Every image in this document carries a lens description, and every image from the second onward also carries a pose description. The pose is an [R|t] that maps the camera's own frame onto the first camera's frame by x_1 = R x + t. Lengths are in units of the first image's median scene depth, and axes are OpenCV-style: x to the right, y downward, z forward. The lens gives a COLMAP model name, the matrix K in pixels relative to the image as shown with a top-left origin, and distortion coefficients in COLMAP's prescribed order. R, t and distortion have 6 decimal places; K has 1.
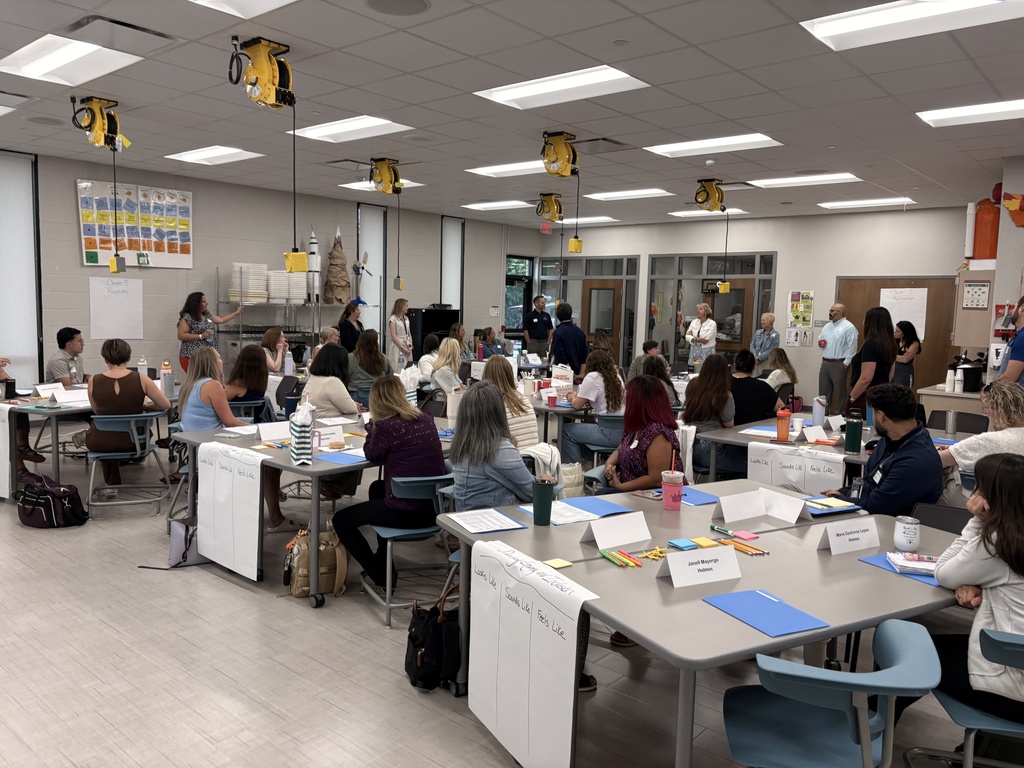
lens RADIAL K [[783.4, 0, 509.1], [0, 783.4, 379.2], [0, 0, 1]] dist [0.076567, -0.088974]
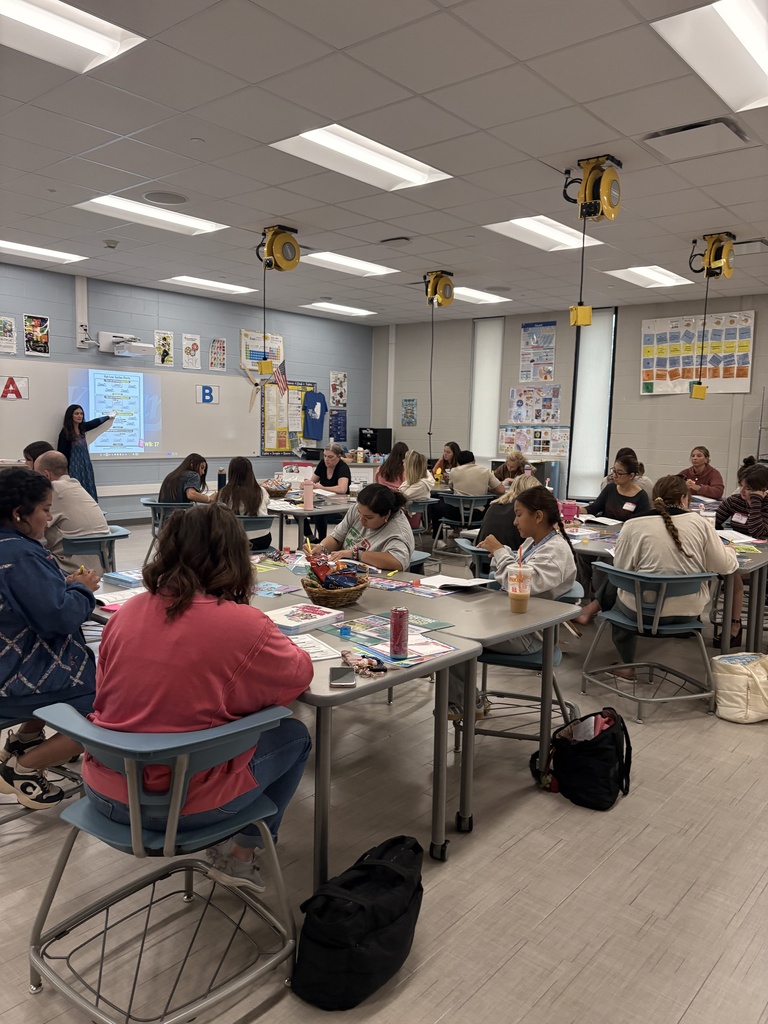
lens RADIAL K [[774.0, 0, 384.0], [0, 774.0, 512.0], [0, 0, 1]] dist [0.050248, -0.068373]
pose [[0.012285, 0.086668, -0.996161, 0.518237], [-0.122848, 0.988820, 0.084514, -0.025156], [0.992349, 0.121338, 0.022795, 0.563012]]
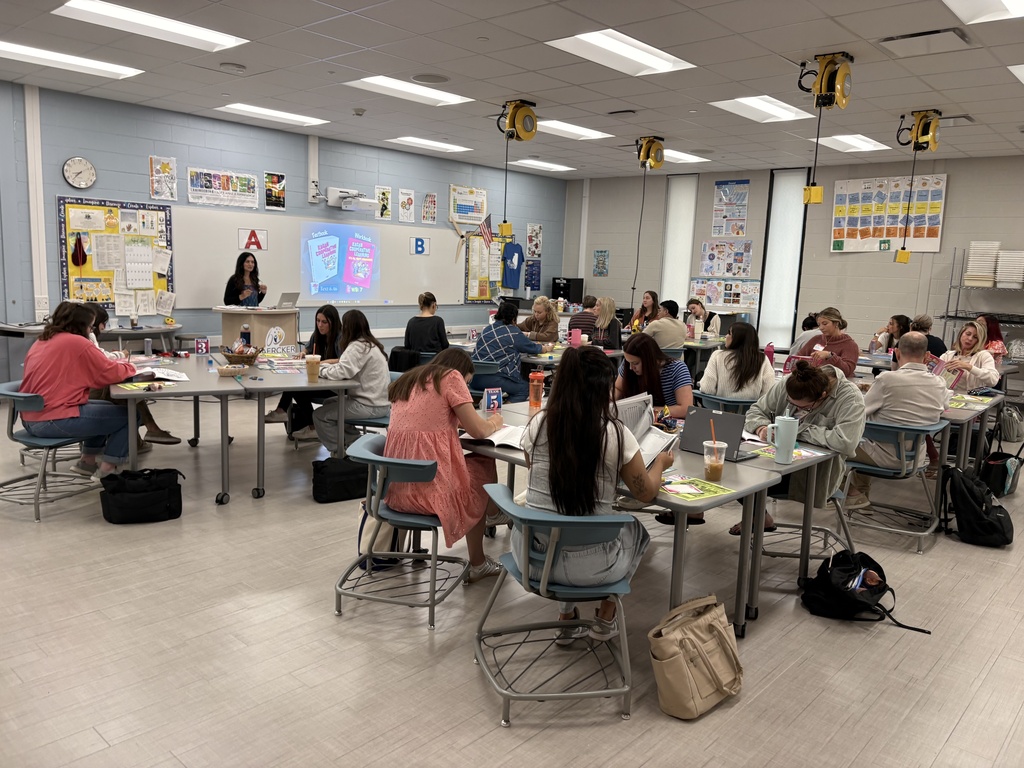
lens RADIAL K [[783.4, 0, 509.1], [0, 783.4, 379.2], [0, 0, 1]] dist [0.076567, -0.088974]
pose [[-0.012083, 0.119841, -0.992720, 0.602943], [-0.137642, 0.983142, 0.120360, -0.029159], [0.990408, 0.138094, 0.004616, 0.482503]]
